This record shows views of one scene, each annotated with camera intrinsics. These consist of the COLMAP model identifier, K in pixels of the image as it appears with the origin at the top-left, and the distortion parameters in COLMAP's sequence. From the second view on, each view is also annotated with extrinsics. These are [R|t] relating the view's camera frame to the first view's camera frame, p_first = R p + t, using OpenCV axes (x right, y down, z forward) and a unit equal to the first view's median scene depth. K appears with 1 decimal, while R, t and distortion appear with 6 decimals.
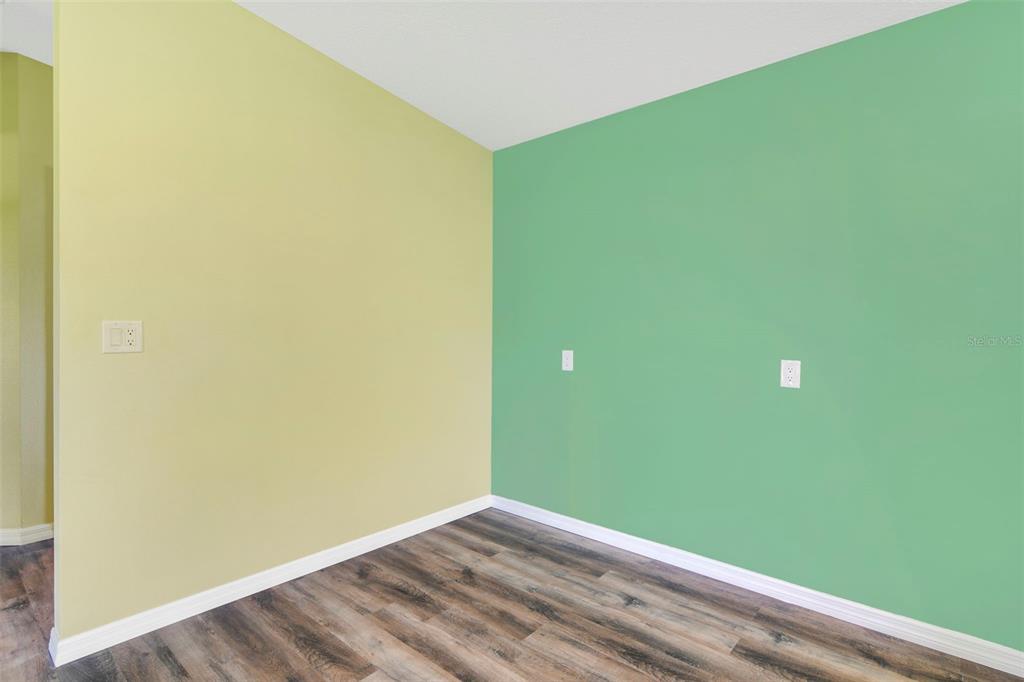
lens RADIAL K [[505.5, 0, 516.1], [0, 505.5, 333.9], [0, 0, 1]] dist [-0.004422, -0.001504]
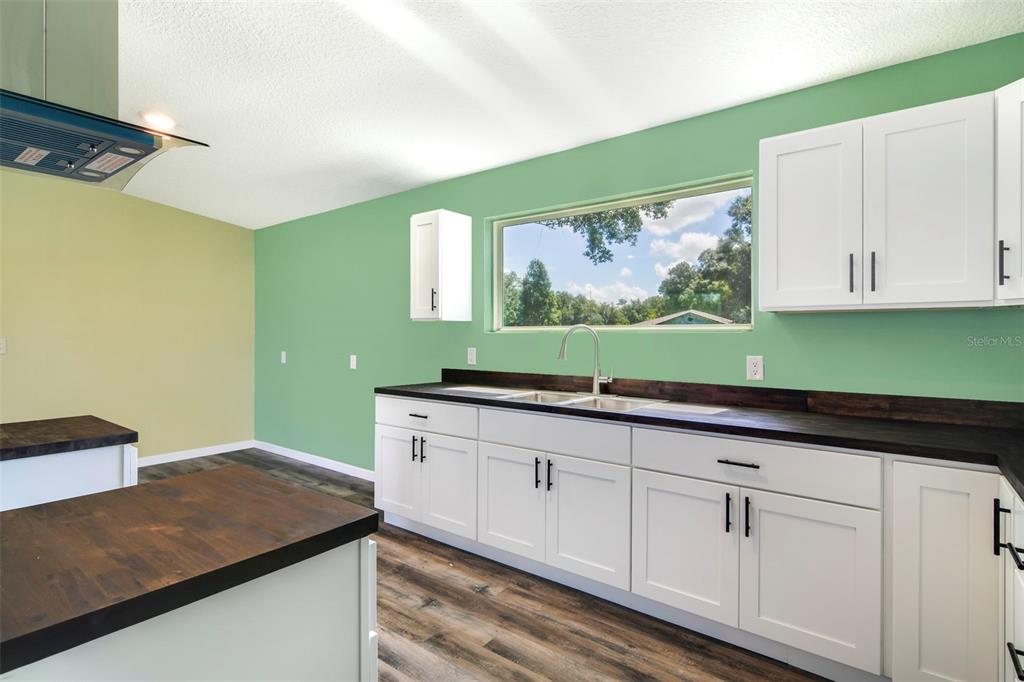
lens RADIAL K [[505.5, 0, 516.1], [0, 505.5, 333.9], [0, 0, 1]] dist [-0.004422, -0.001504]
pose [[0.997708, 0.000490, 0.067661, 0.784369], [0.000419, 0.999910, -0.013421, -0.003326], [-0.067661, 0.013419, 0.997618, -0.784756]]
